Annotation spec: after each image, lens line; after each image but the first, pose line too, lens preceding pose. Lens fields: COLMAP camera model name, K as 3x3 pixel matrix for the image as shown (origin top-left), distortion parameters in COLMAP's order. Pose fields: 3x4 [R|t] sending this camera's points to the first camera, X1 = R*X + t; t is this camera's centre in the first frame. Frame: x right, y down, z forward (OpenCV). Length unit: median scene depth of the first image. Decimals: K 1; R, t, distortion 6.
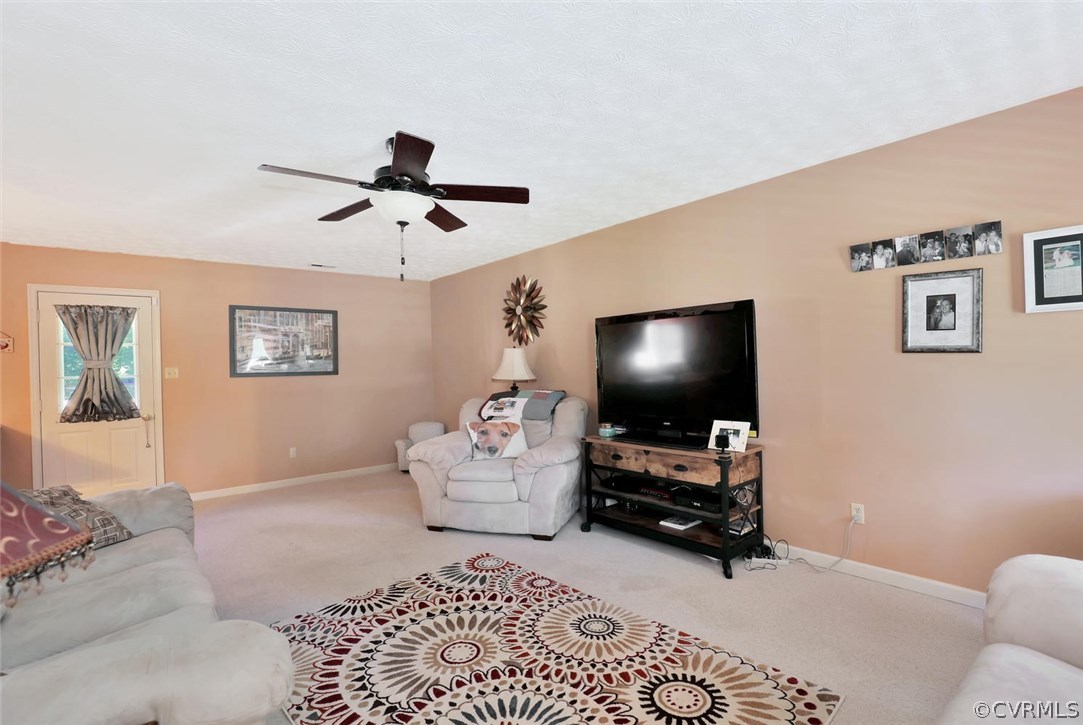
lens RADIAL K [[506.4, 0, 557.4], [0, 506.4, 362.6], [0, 0, 1]] dist [-0.021169, -0.000091]
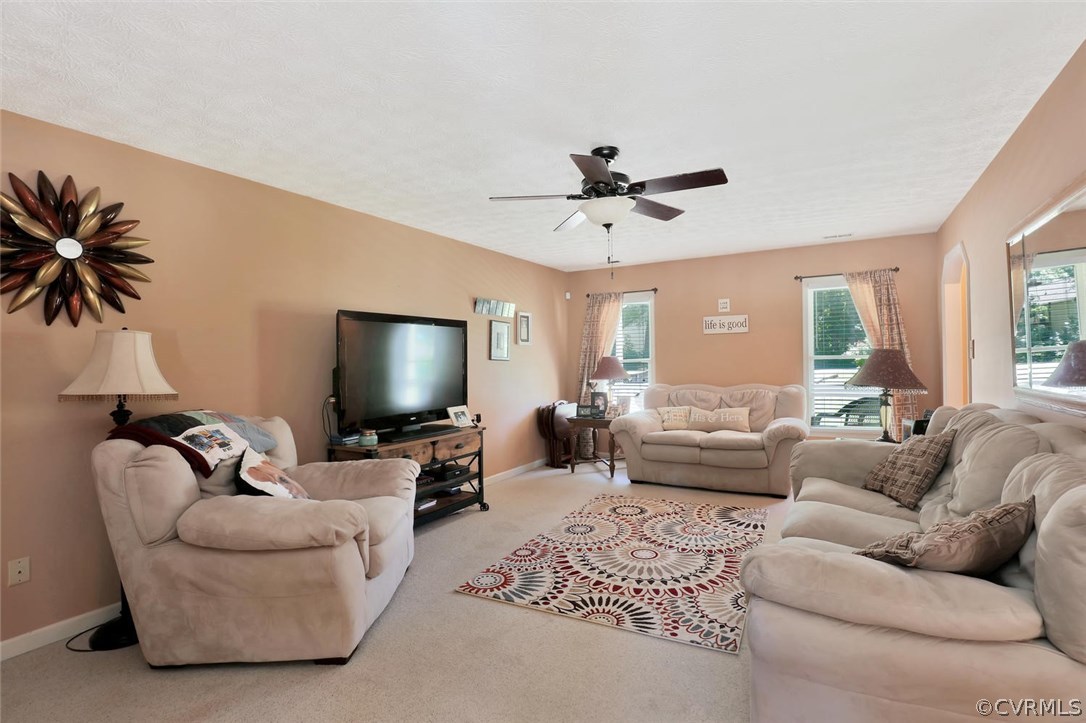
lens RADIAL K [[507.8, 0, 559.0], [0, 507.8, 361.6], [0, 0, 1]] dist [-0.021169, -0.000091]
pose [[-0.335788, 0.033255, 0.941350, -1.264531], [0.022669, 0.999372, -0.027219, 0.044832], [-0.941665, 0.012199, -0.336331, 1.440362]]
